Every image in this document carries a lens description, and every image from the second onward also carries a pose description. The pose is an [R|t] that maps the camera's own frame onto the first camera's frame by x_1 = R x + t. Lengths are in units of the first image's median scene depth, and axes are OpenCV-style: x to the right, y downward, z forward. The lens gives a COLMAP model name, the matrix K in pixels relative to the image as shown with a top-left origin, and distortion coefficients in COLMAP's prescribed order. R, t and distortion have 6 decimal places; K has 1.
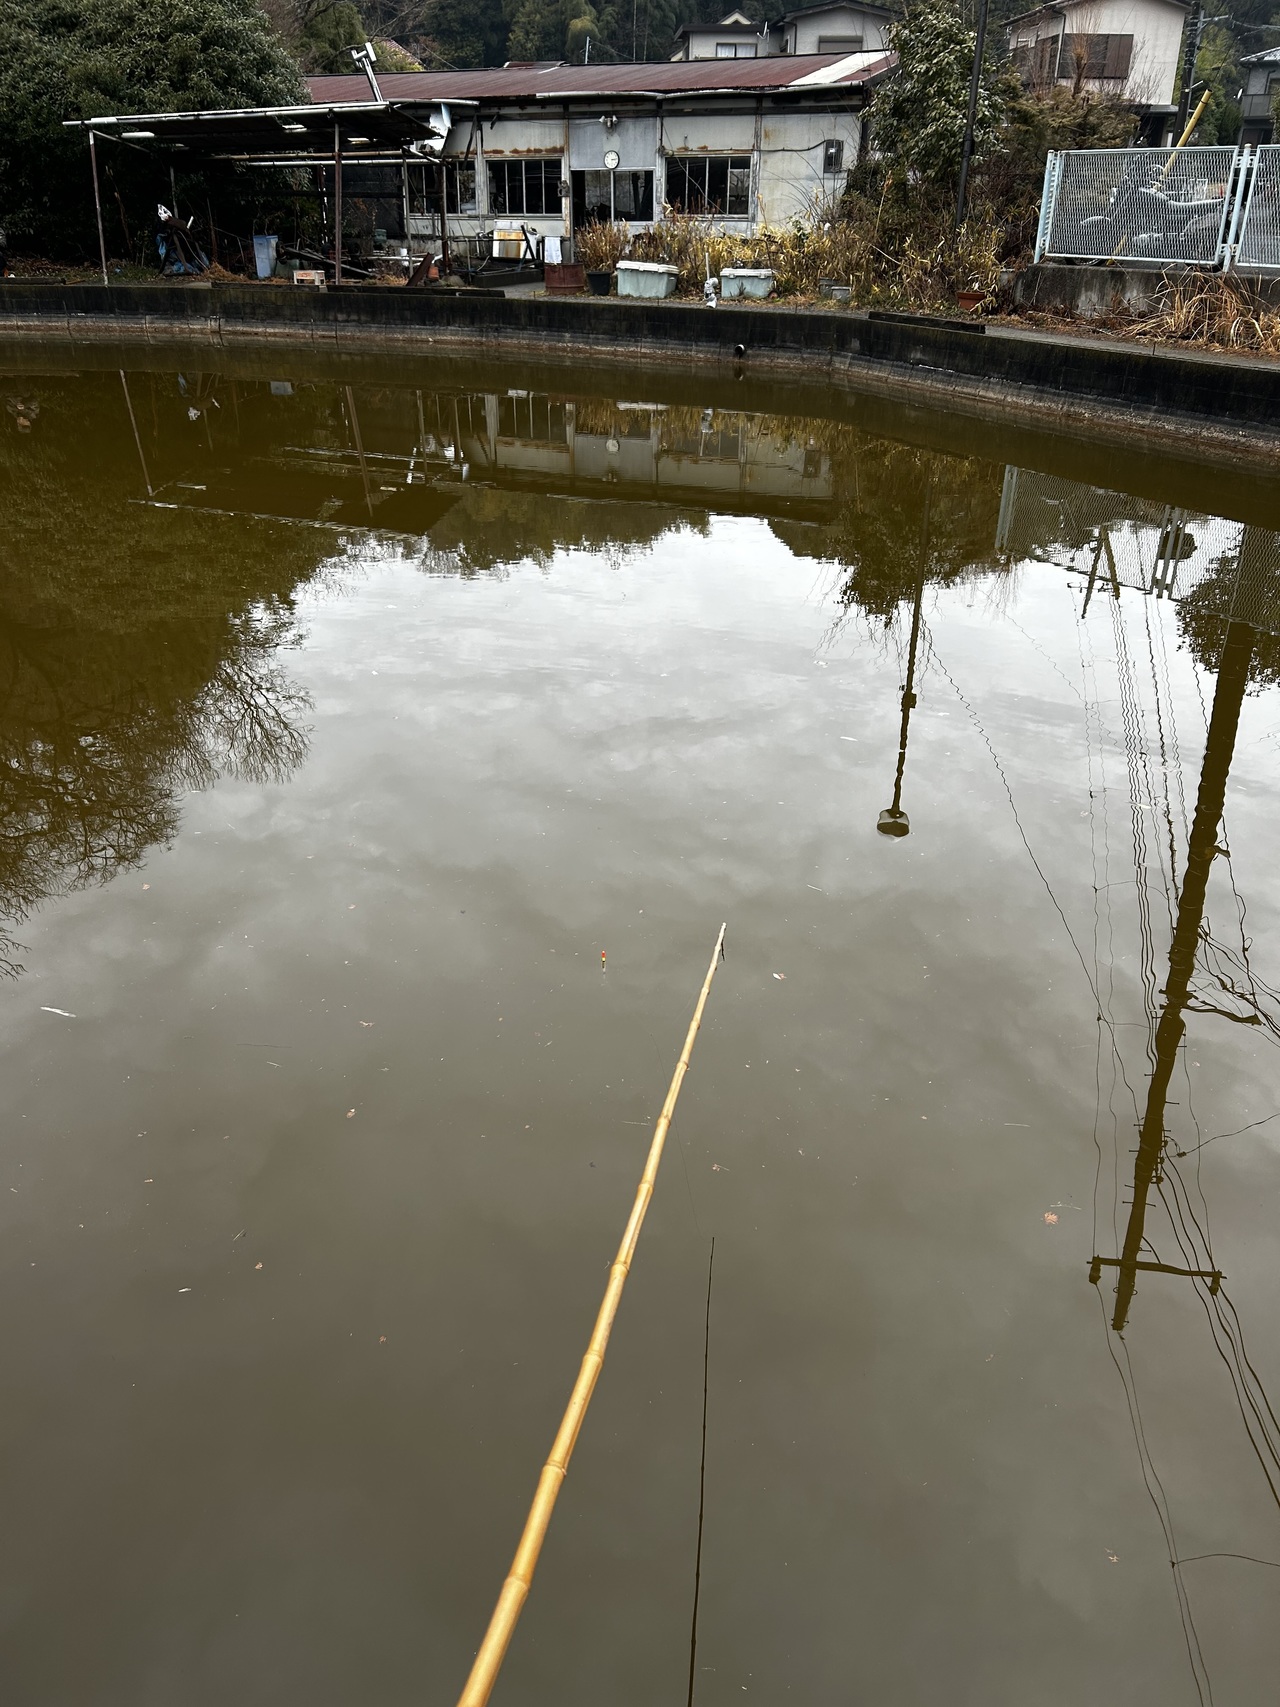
lens RADIAL K [[1251.4, 0, 640.0], [0, 1251.4, 853.5], [0, 0, 1]] dist [0.041833, -0.043490]
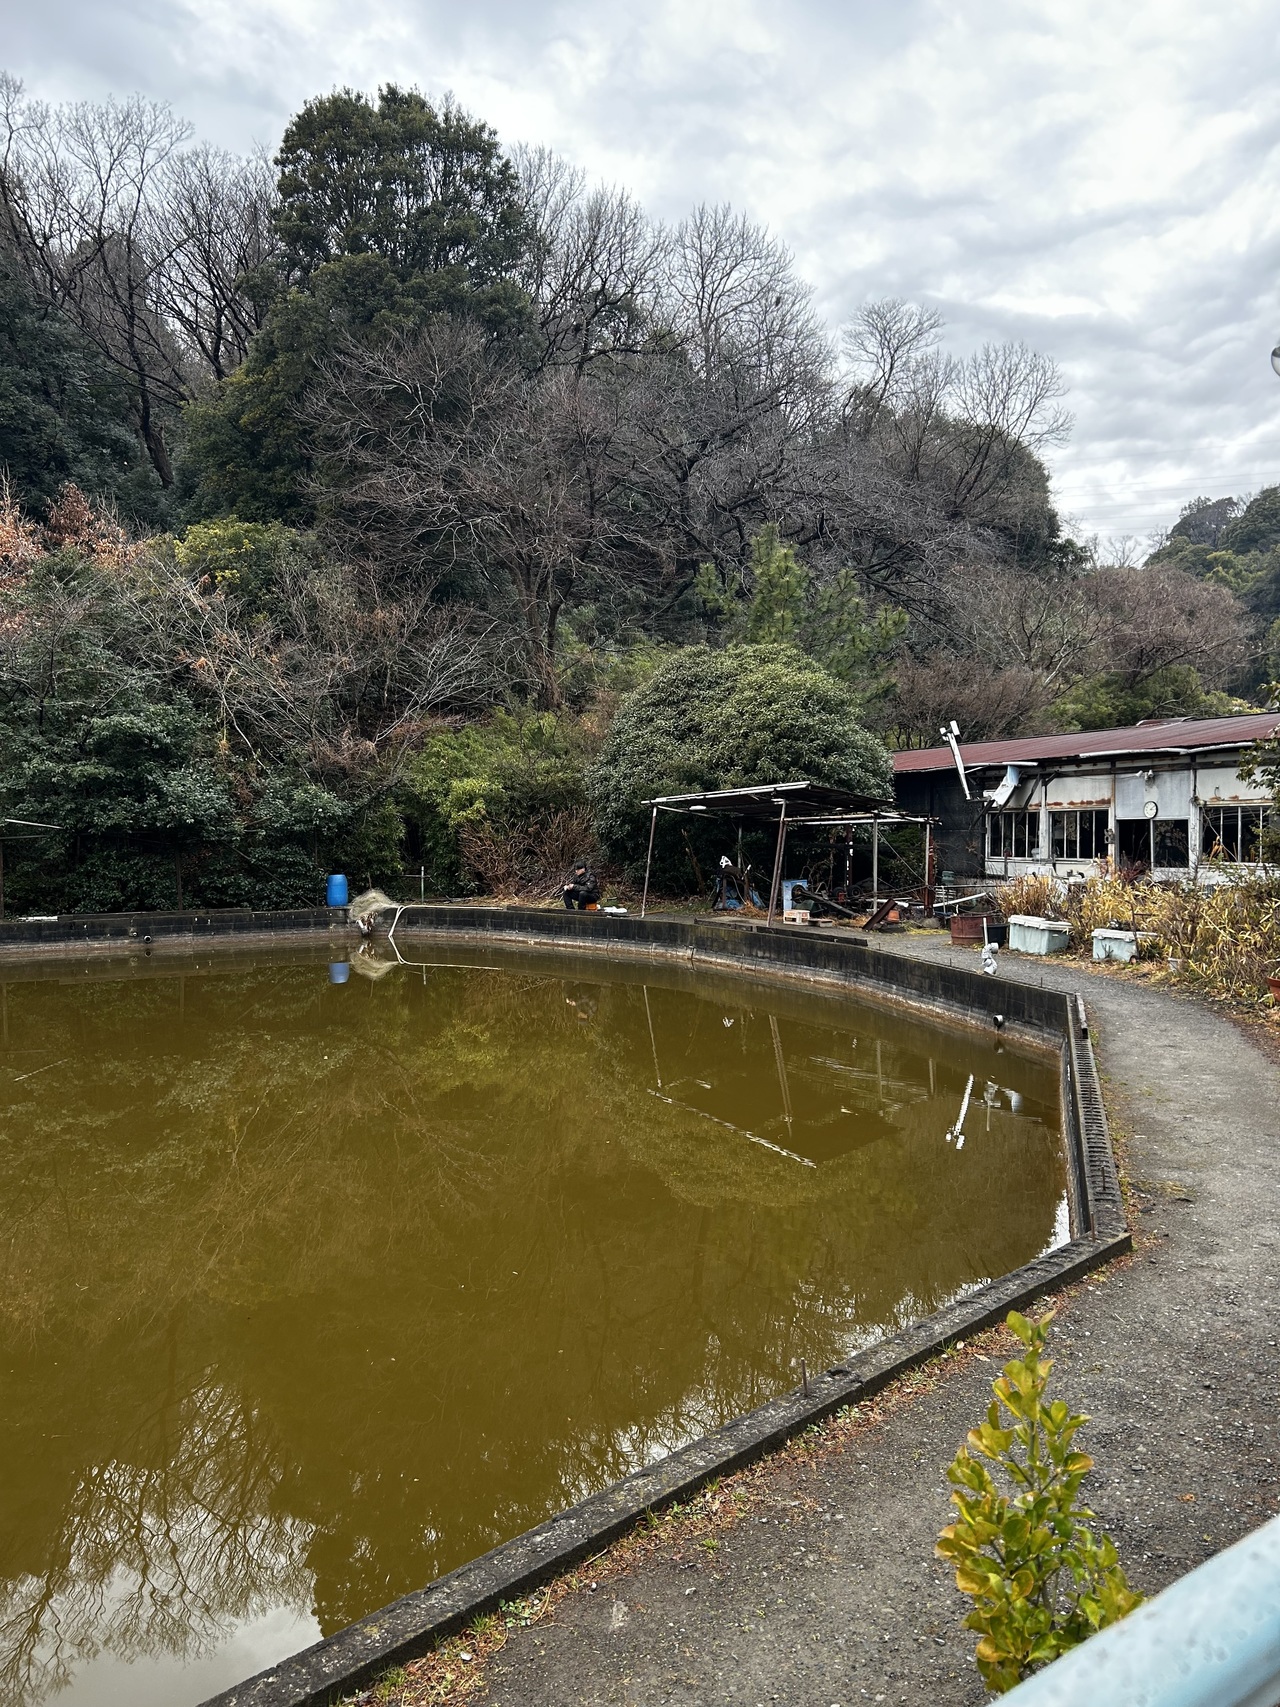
lens RADIAL K [[1251.4, 0, 640.0], [0, 1251.4, 853.5], [0, 0, 1]] dist [0.041833, -0.043490]
pose [[0.721790, 0.001255, -0.692111, 0.363046], [-0.298364, 0.902871, -0.309521, -0.115662], [0.624499, 0.429910, 0.652057, 0.162094]]
